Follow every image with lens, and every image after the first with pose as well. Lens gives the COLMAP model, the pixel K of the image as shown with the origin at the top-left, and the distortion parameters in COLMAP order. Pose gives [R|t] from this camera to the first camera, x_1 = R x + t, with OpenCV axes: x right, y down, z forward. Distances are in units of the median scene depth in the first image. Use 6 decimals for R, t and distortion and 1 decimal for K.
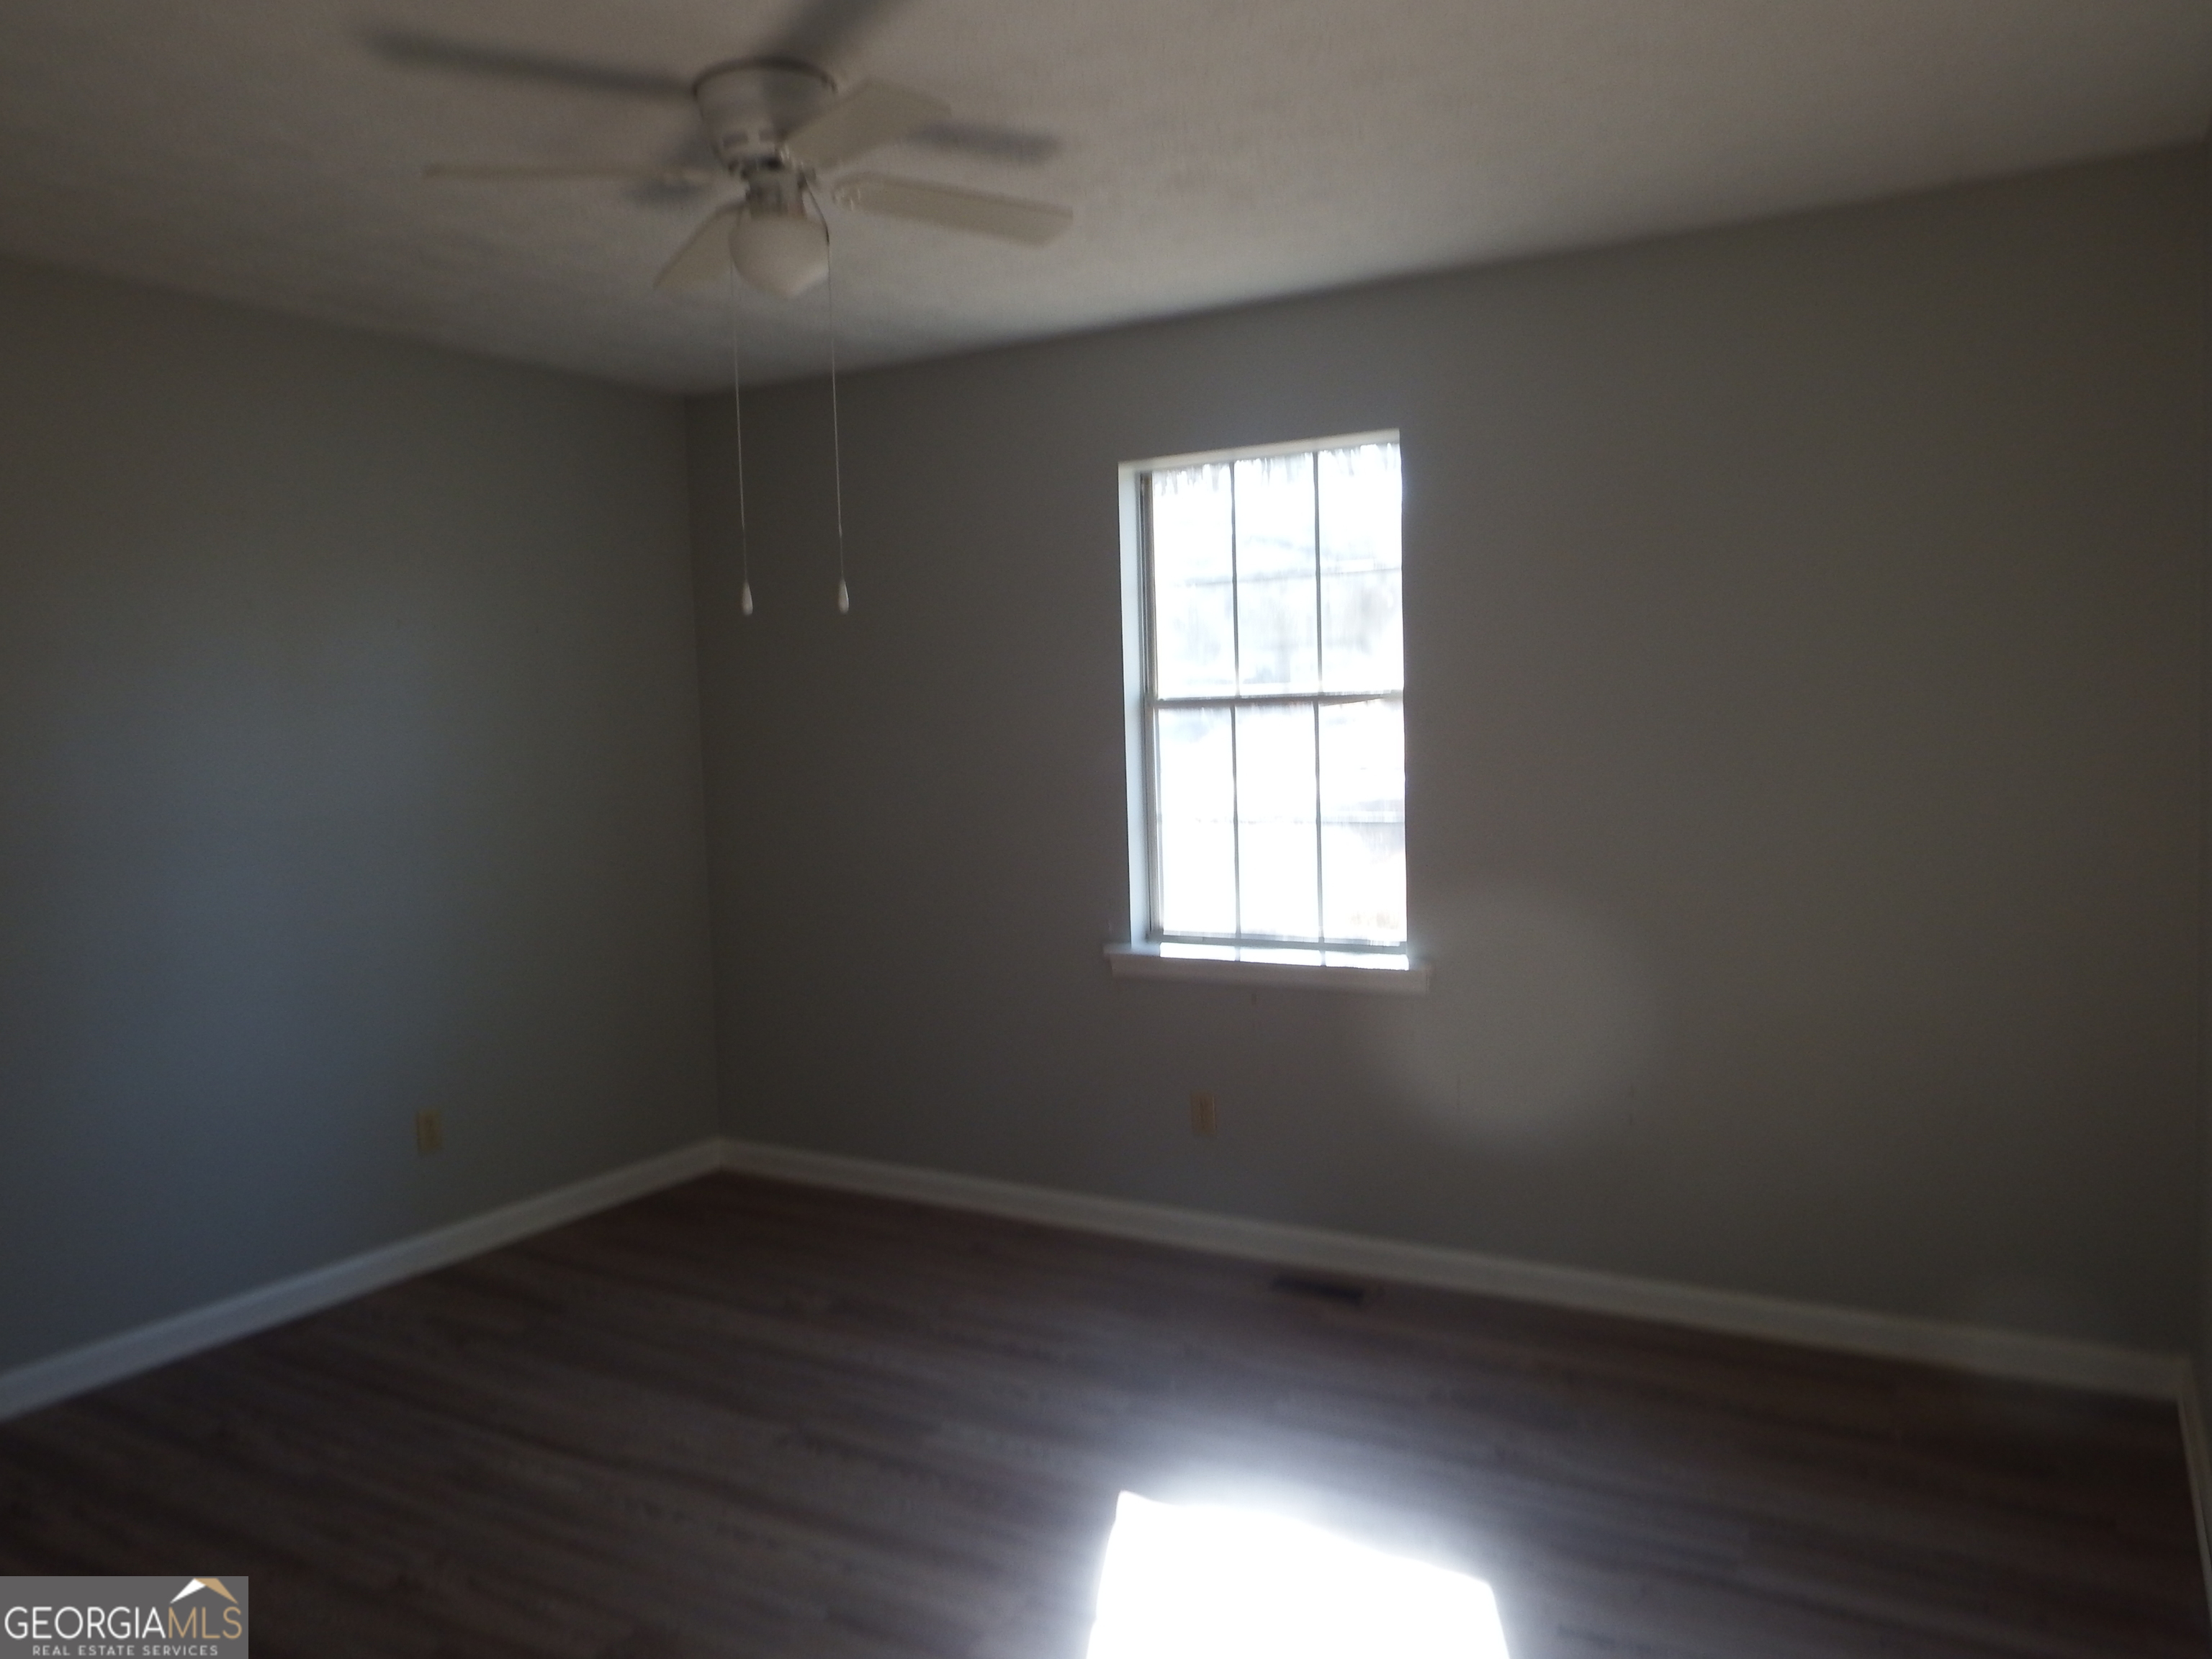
lens RADIAL K [[1564.6, 0, 1106.0], [0, 1564.6, 829.5], [0, 0, 1]] dist [0.176910, -0.001262]
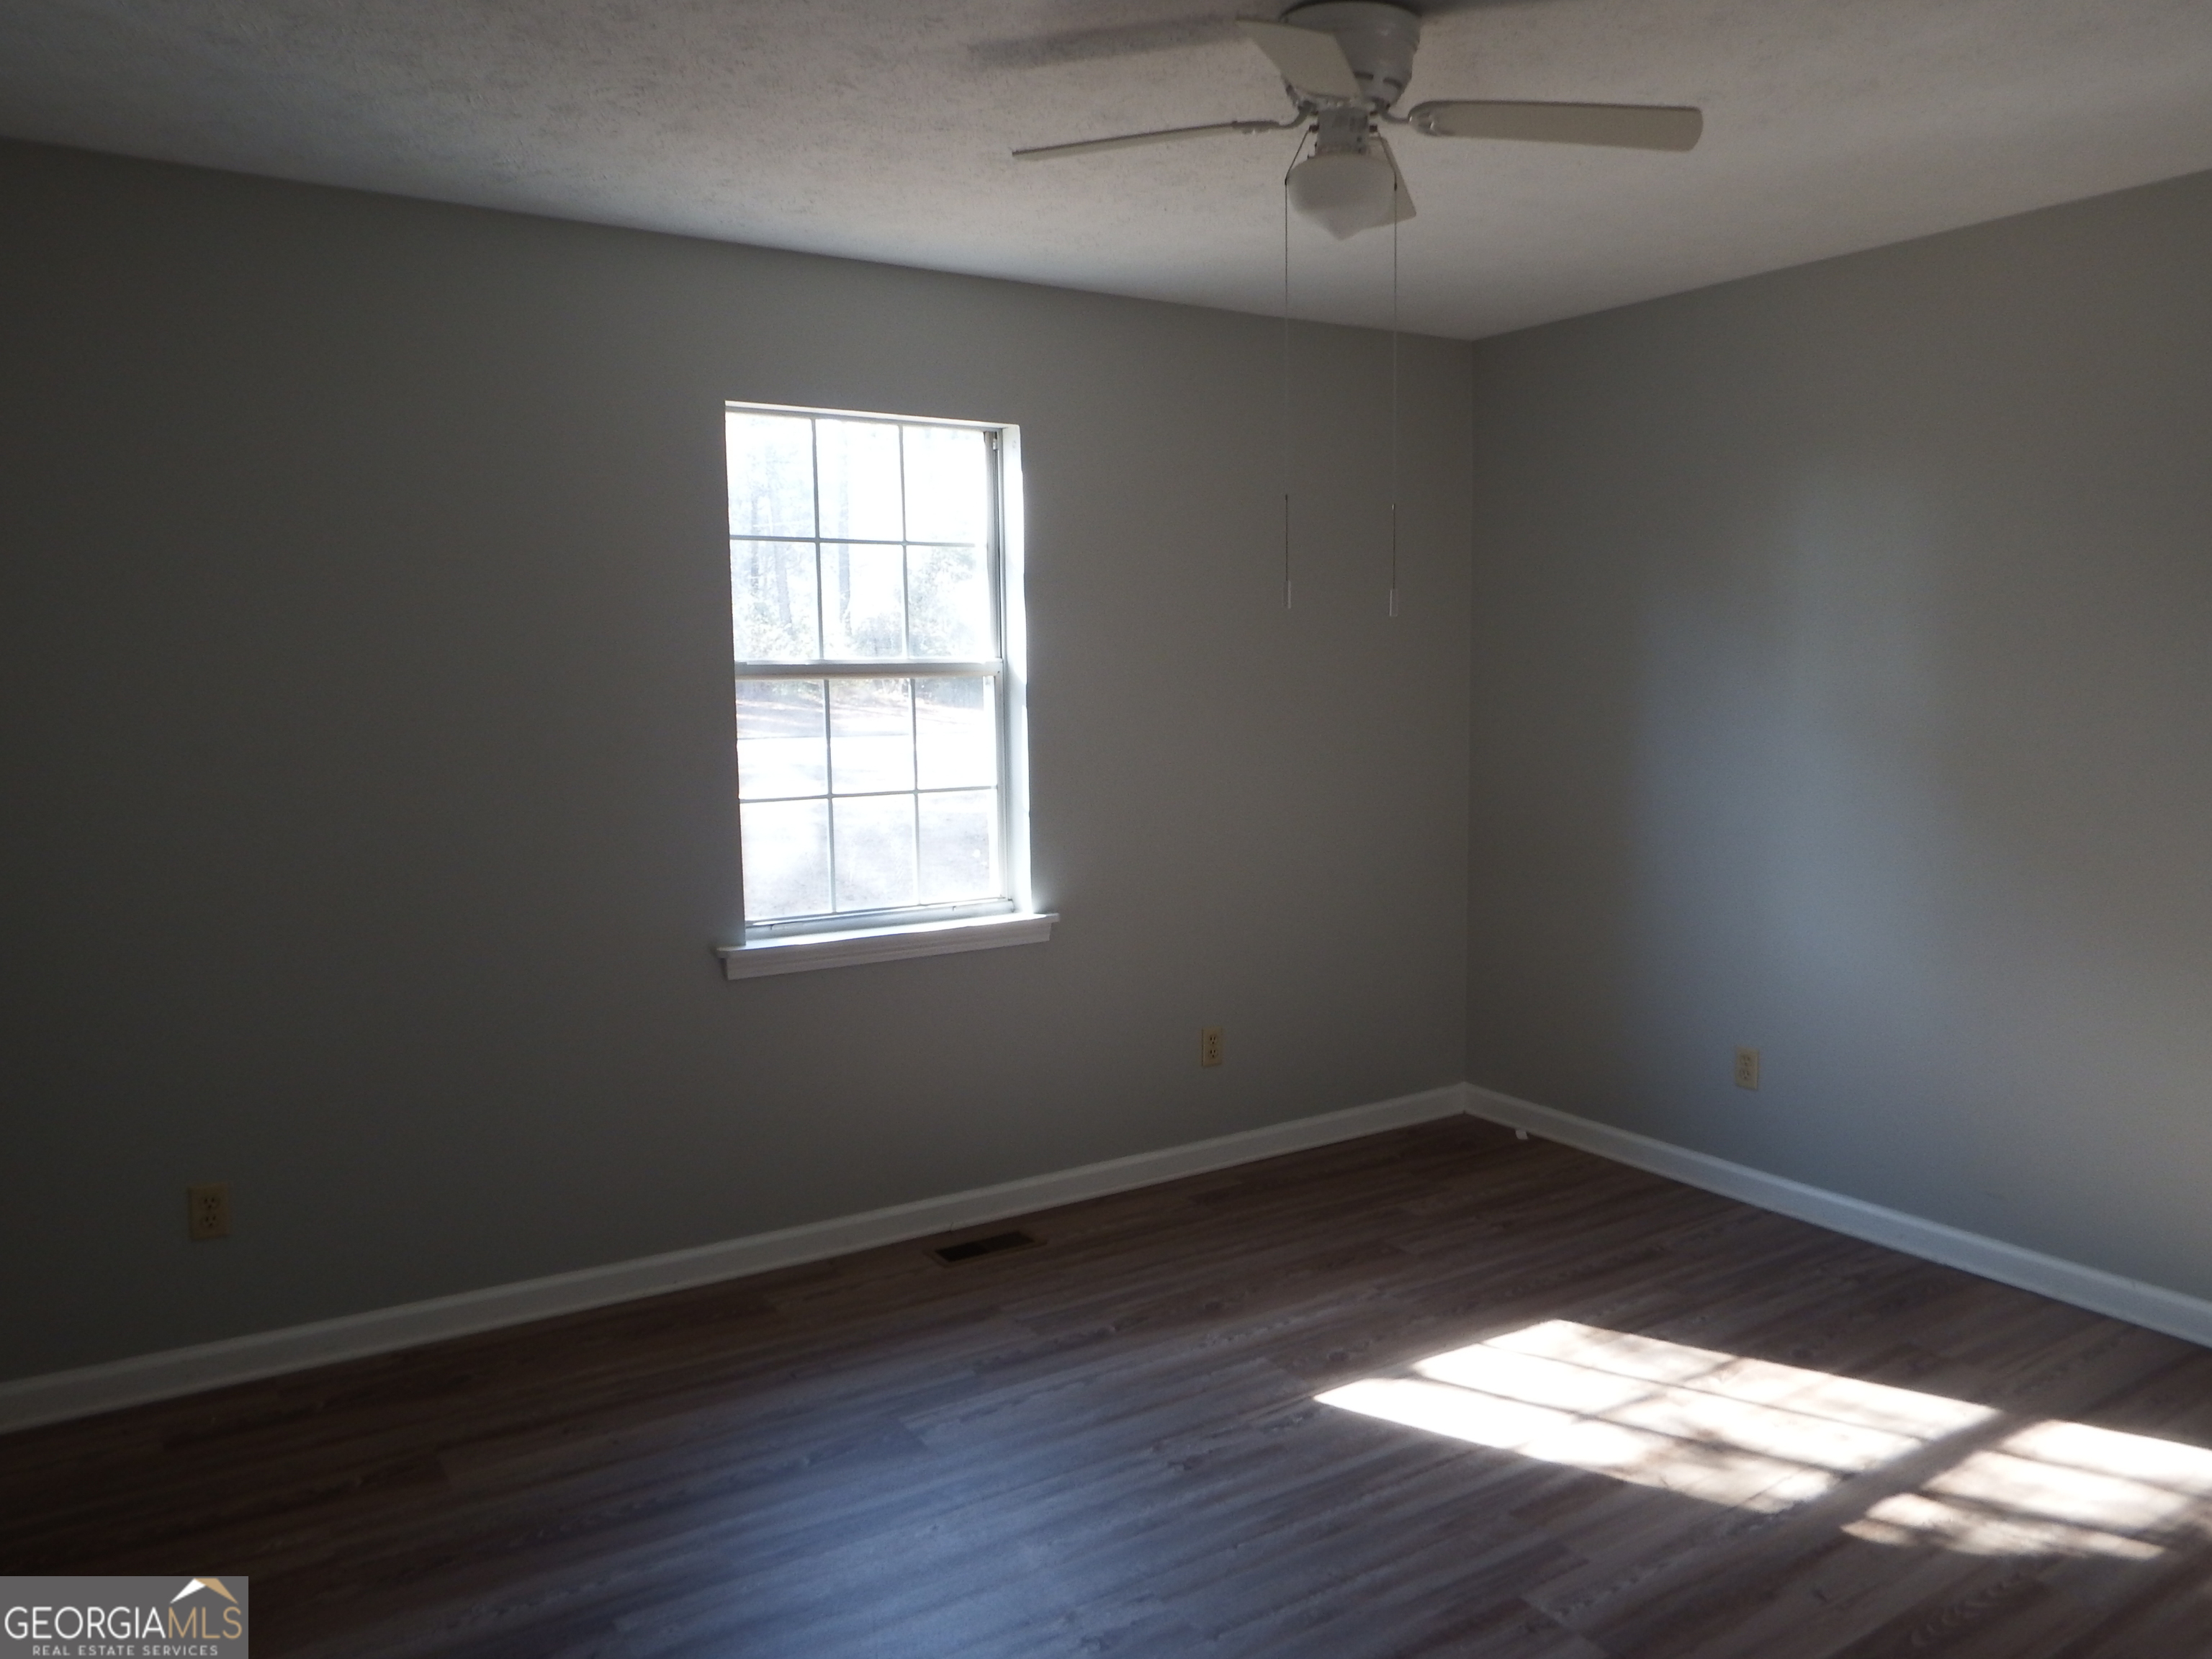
lens RADIAL K [[1564.6, 0, 1106.0], [0, 1564.6, 829.5], [0, 0, 1]] dist [0.176910, -0.001262]
pose [[0.505038, -0.055139, 0.861334, -0.679539], [0.064257, 0.997590, 0.026185, -0.000031], [-0.860702, 0.042122, 0.507364, 0.390943]]
